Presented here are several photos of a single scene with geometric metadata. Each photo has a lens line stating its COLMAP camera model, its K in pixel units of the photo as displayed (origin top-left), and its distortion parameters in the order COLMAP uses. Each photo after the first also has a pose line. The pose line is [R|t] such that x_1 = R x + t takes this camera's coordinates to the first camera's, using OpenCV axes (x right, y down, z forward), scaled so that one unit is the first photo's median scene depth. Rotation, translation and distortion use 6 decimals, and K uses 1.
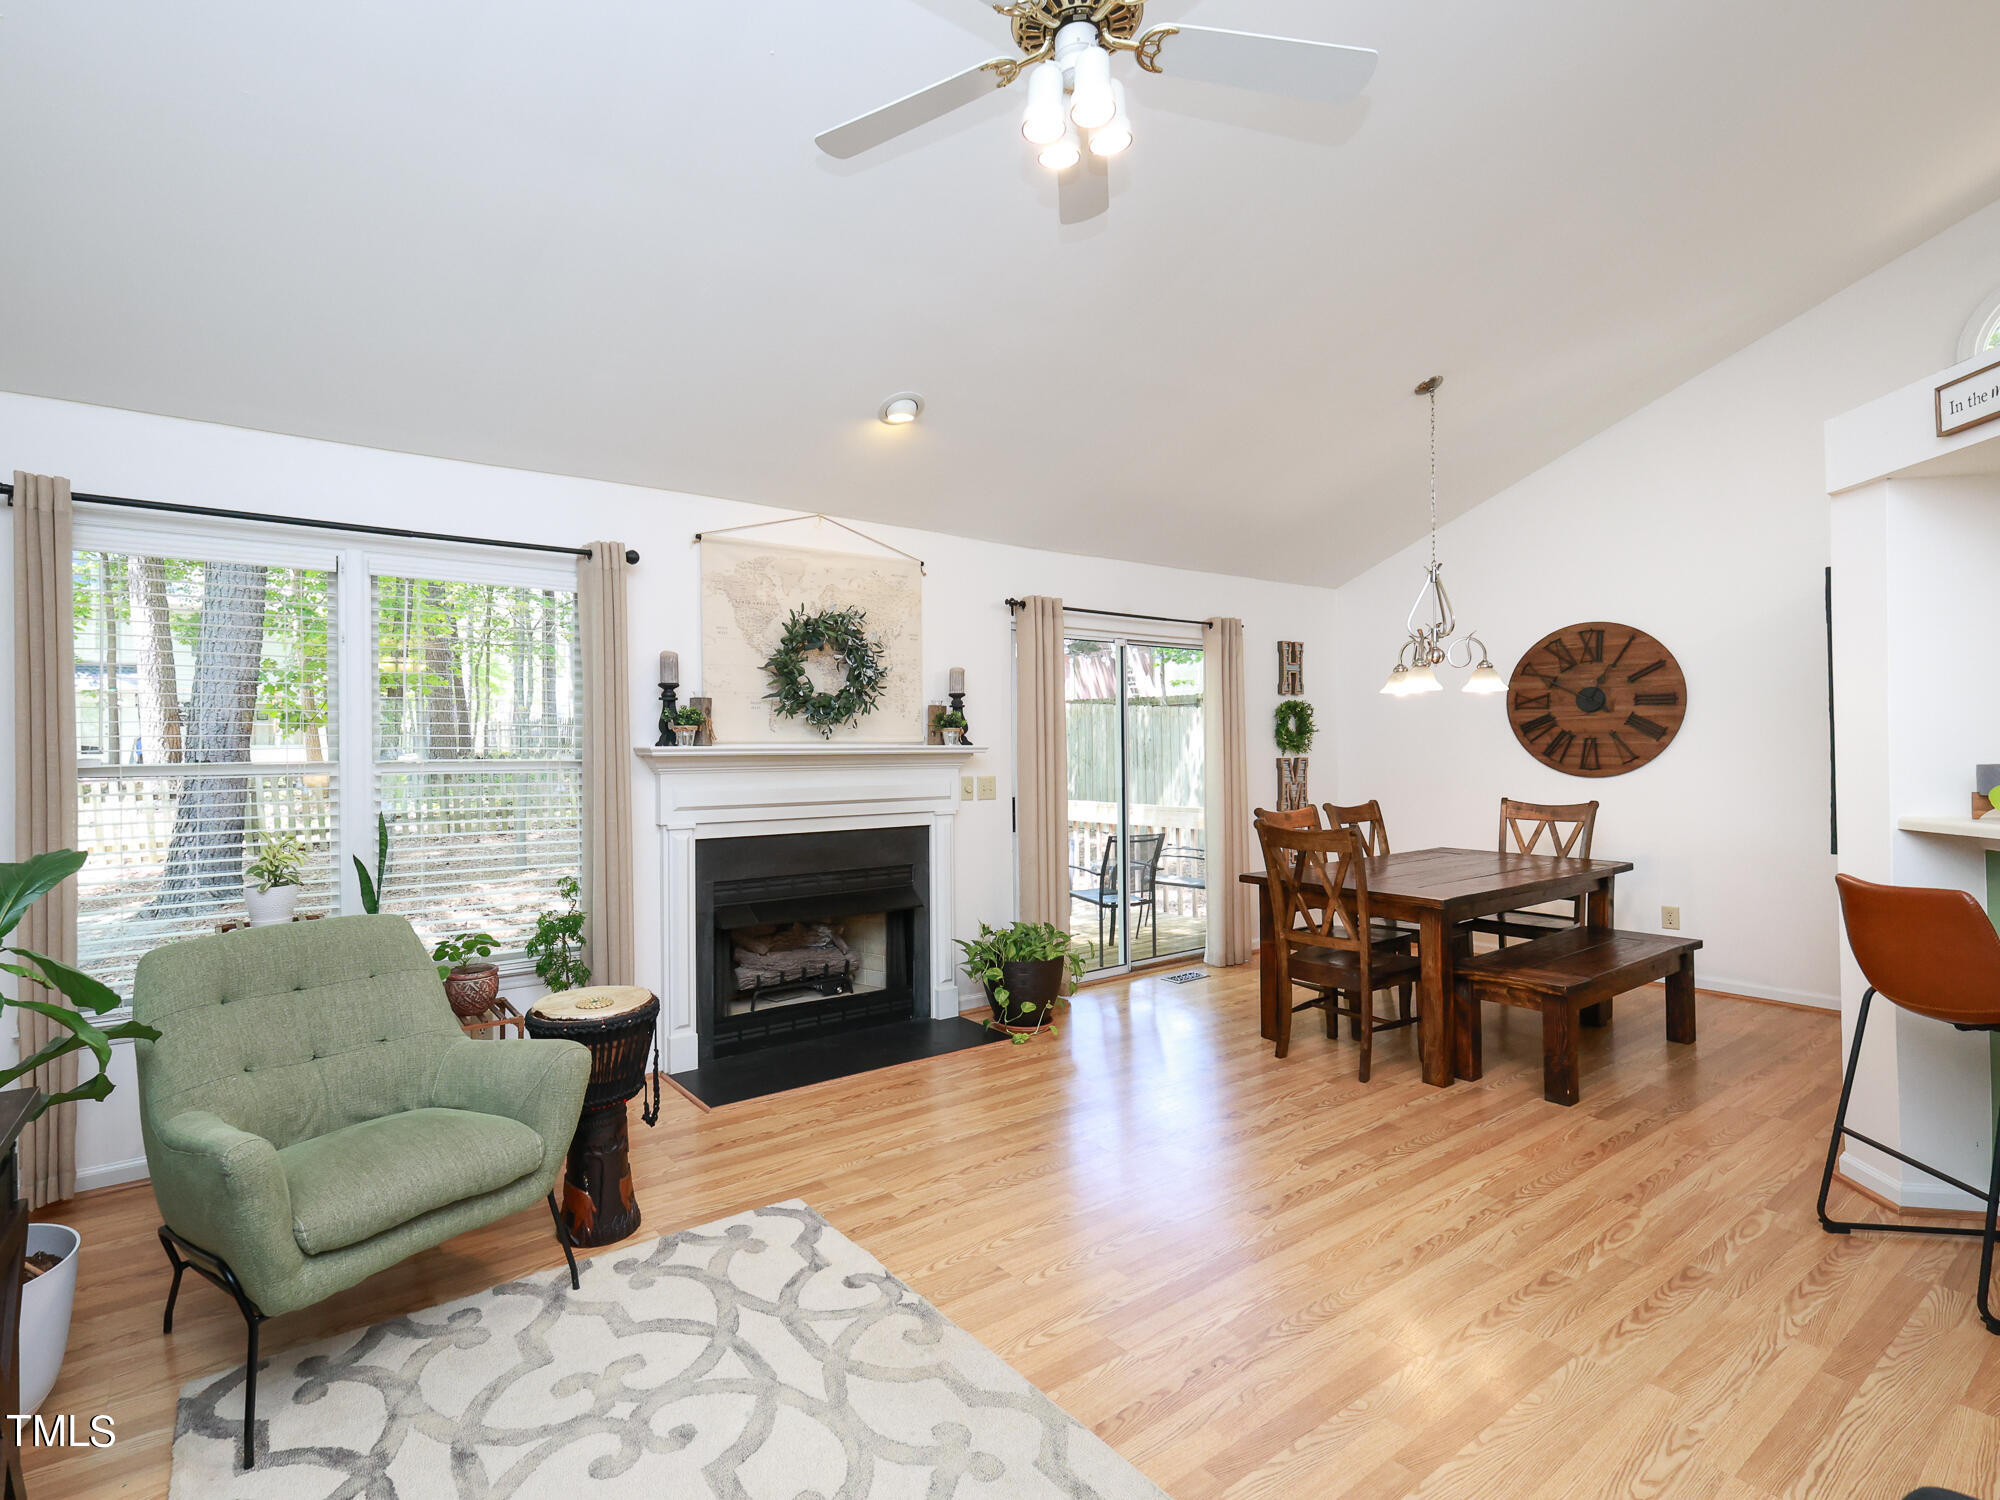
lens RADIAL K [[981.9, 0, 901.0], [0, 981.9, 731.5], [0, 0, 1]] dist [0.004772, -0.000298]
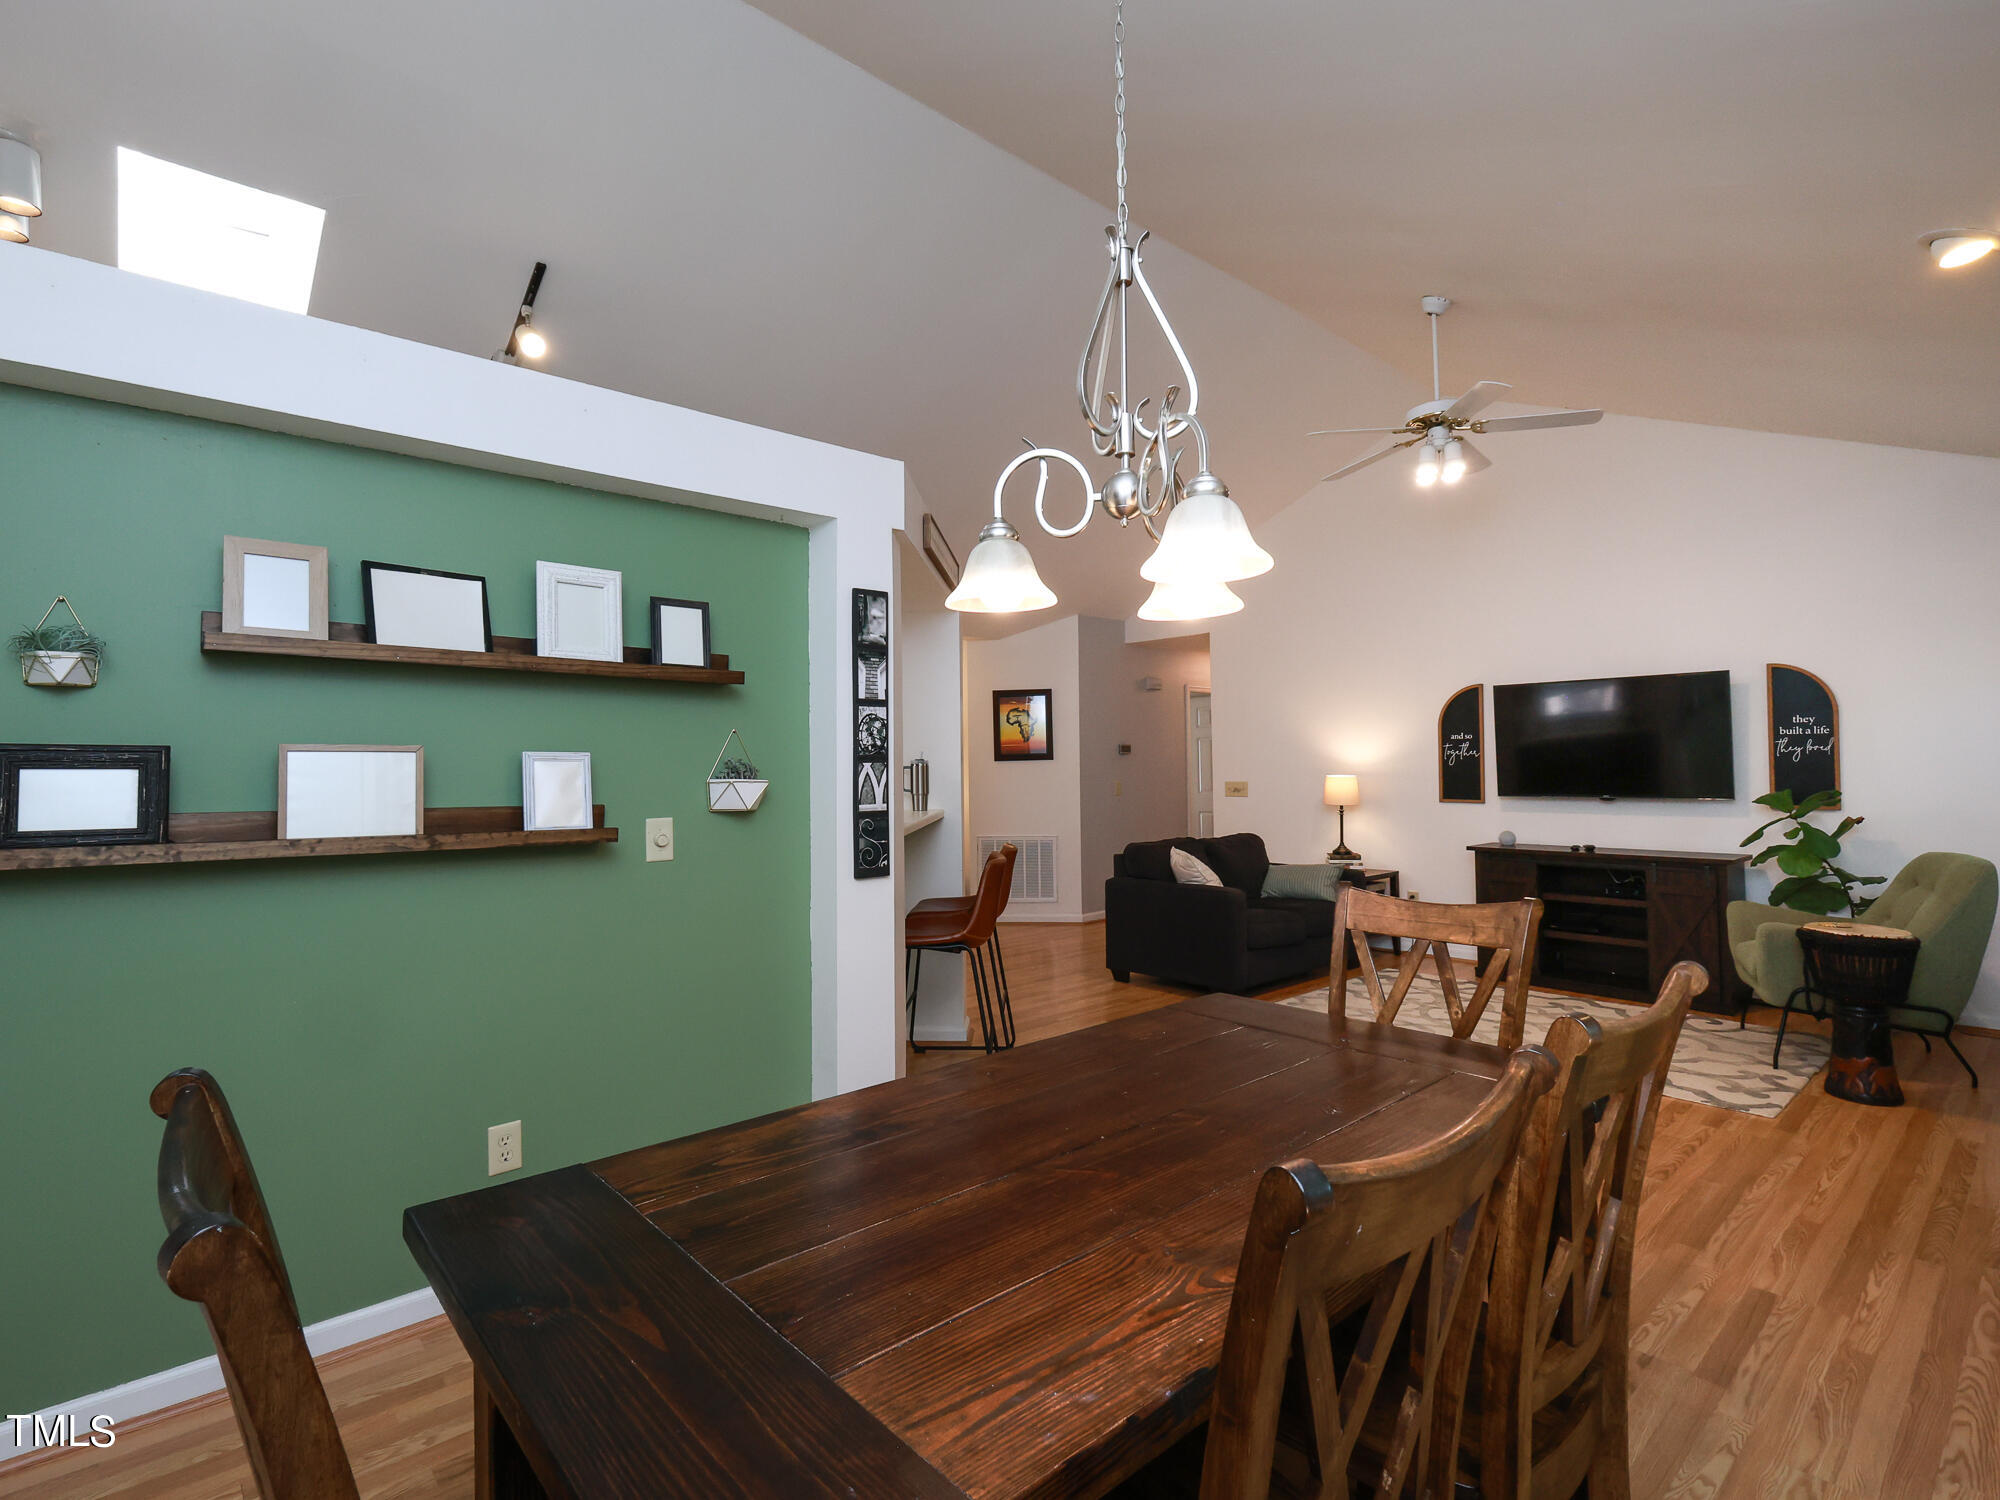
lens RADIAL K [[981.9, 0, 998.2], [0, 981.9, 739.2], [0, 0, 1]] dist [0.004772, -0.000298]
pose [[-0.991733, 0.020344, -0.126698, 0.621685], [0.025795, 0.998804, -0.041530, 0.018650], [0.125702, -0.044455, -0.991072, 1.315378]]
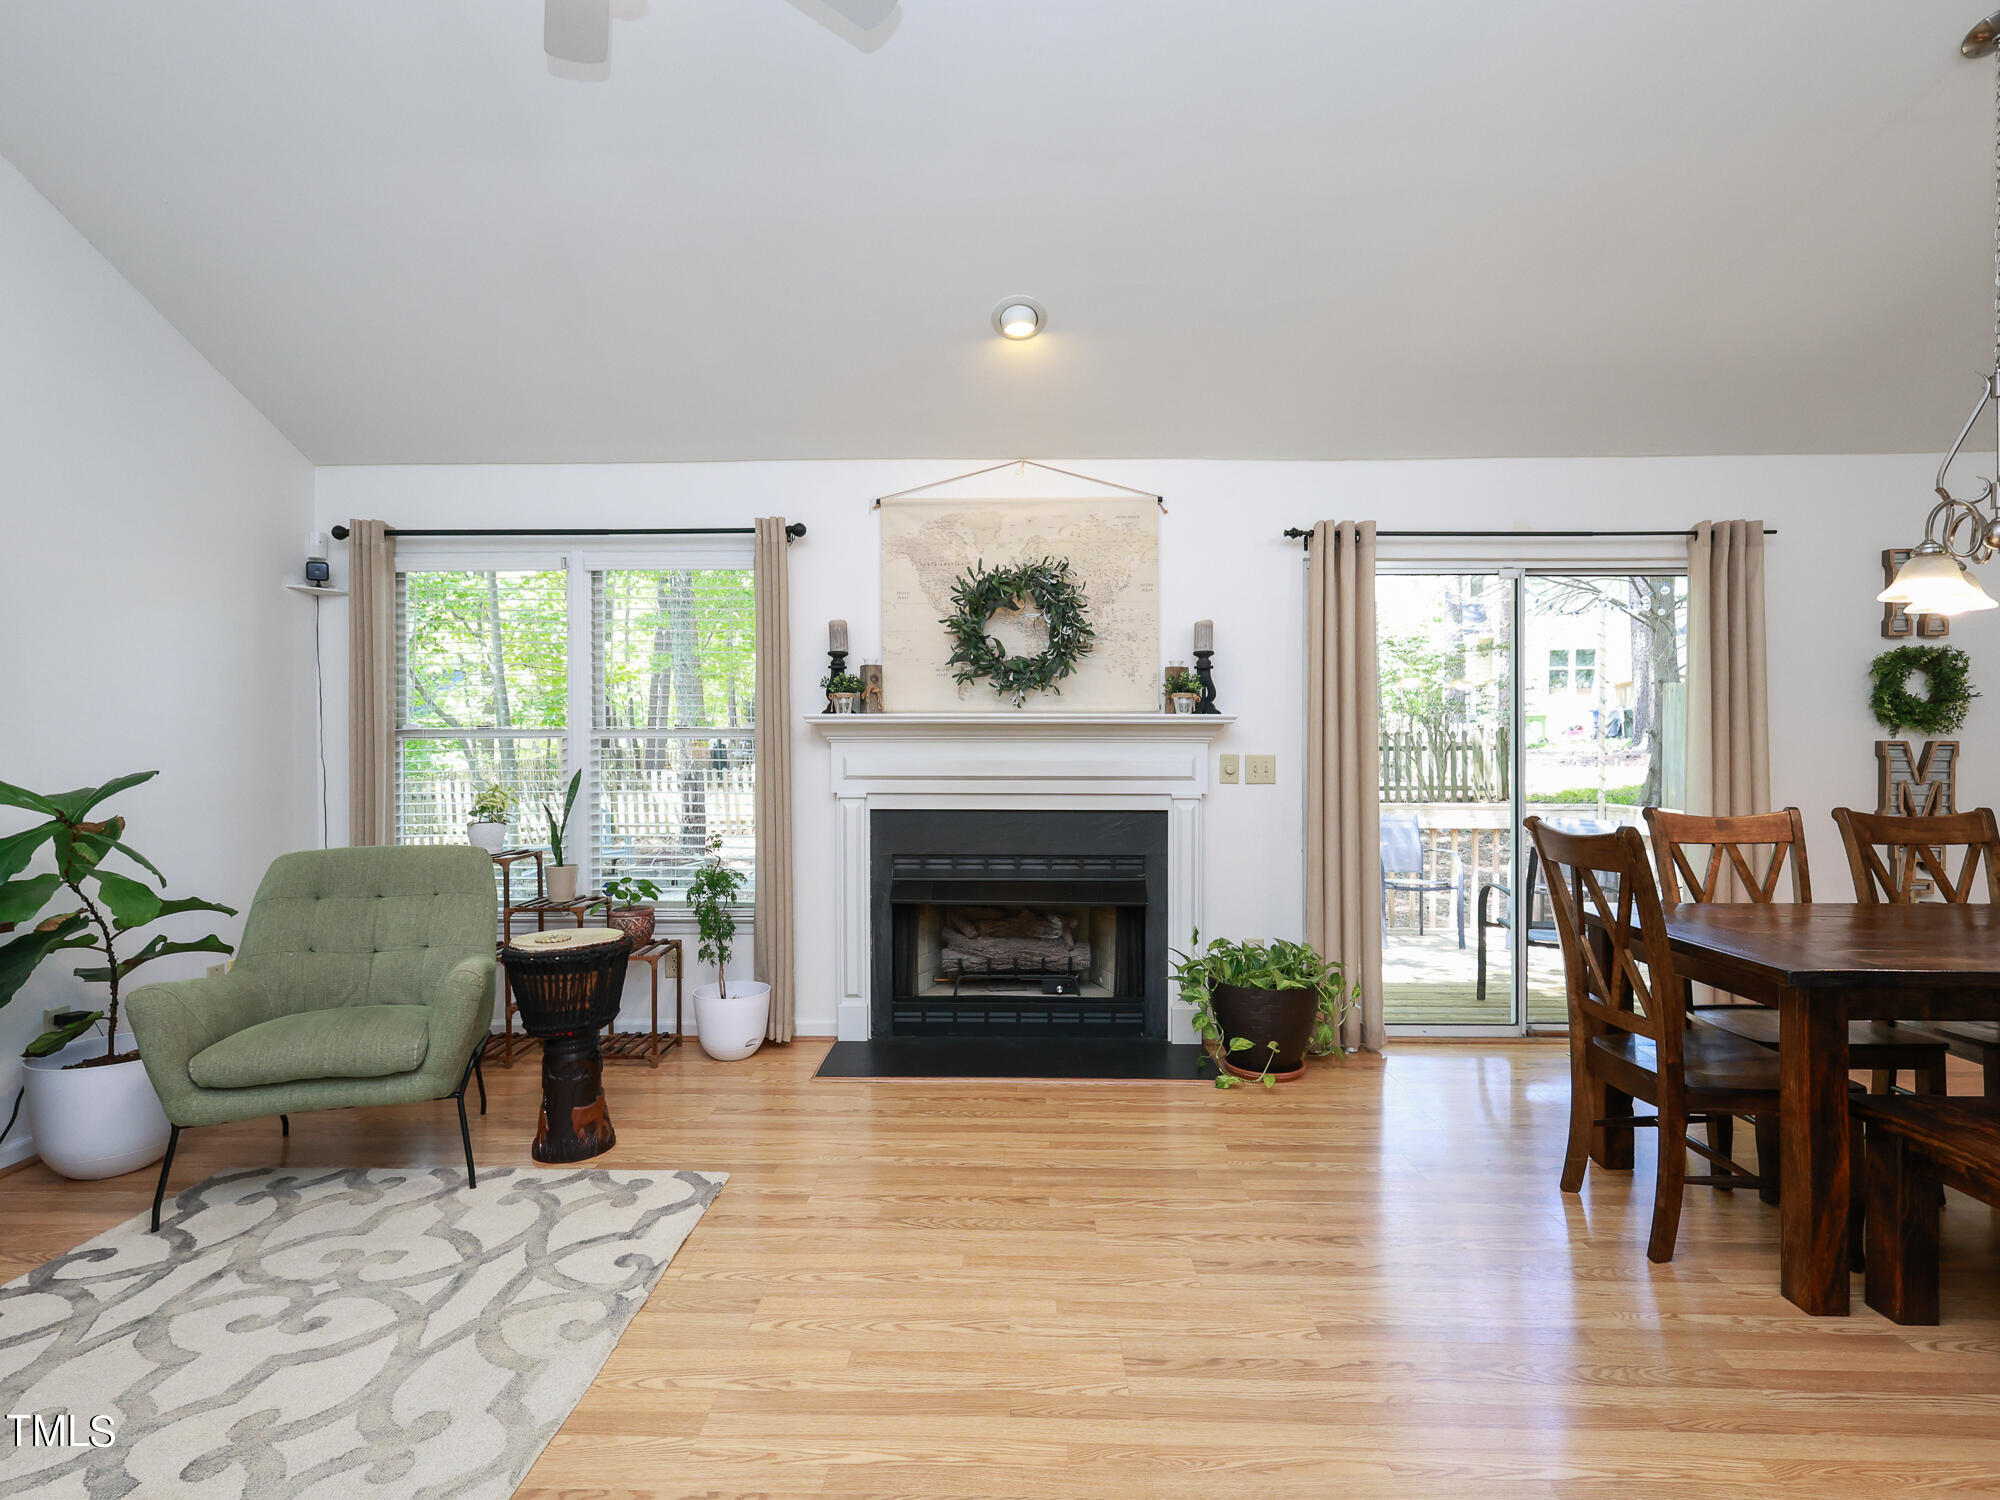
lens RADIAL K [[981.9, 0, 988.3], [0, 981.9, 759.6], [0, 0, 1]] dist [0.004772, -0.000298]
pose [[0.808368, 0.013970, -0.588512, 0.407517], [0.002112, 0.999643, 0.026630, 0.028962], [0.588674, -0.022769, 0.808050, 0.236724]]
